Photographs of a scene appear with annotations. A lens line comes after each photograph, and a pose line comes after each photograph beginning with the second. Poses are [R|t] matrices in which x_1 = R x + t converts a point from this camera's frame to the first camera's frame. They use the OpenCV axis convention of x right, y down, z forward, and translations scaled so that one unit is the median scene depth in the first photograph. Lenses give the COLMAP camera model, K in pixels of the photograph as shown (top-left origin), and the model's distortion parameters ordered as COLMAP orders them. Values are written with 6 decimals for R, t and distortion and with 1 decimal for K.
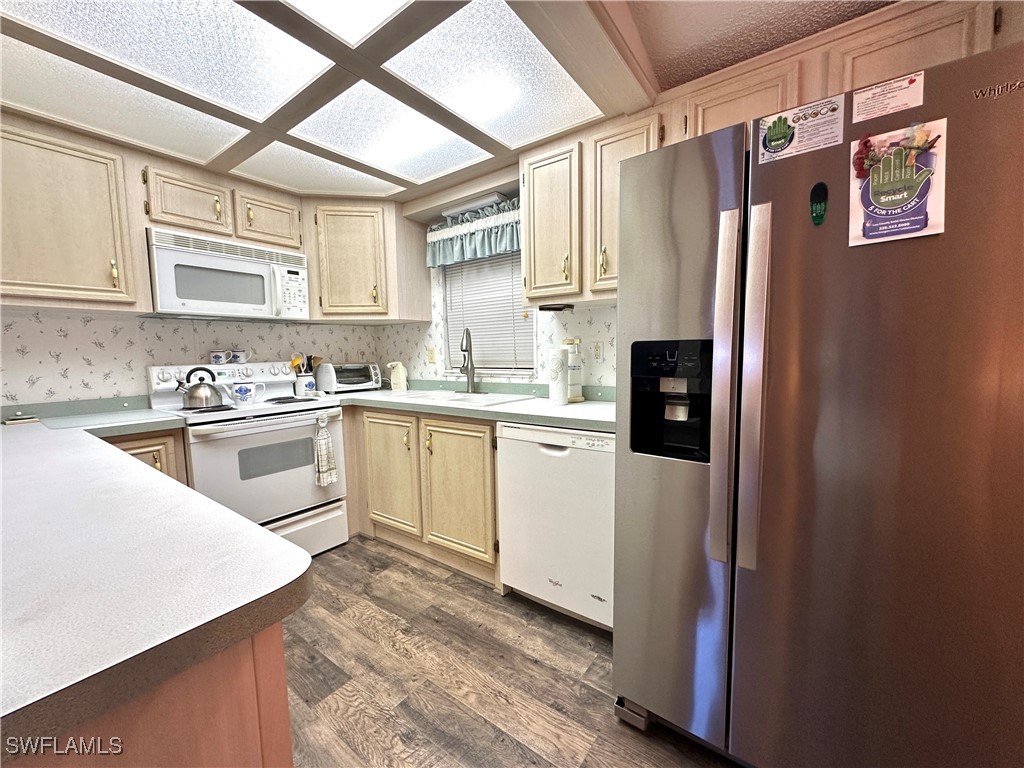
lens RADIAL K [[409.9, 0, 511.8], [0, 409.9, 384.3], [0, 0, 1]] dist [-0.005237, 0.001472]
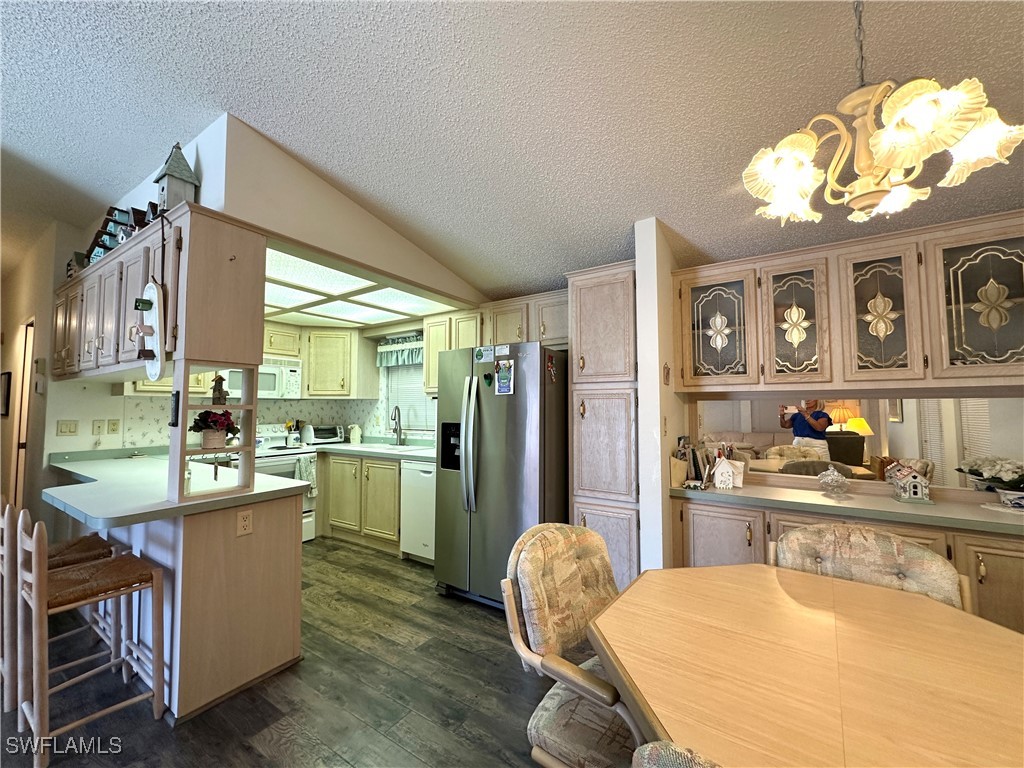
lens RADIAL K [[409.9, 0, 509.9], [0, 409.9, 385.8], [0, 0, 1]] dist [-0.005237, 0.001472]
pose [[0.998513, 0.019840, 0.050777, 0.268415], [-0.012763, 0.990615, -0.136082, 0.003375], [-0.053000, 0.135232, 0.989395, -0.698670]]
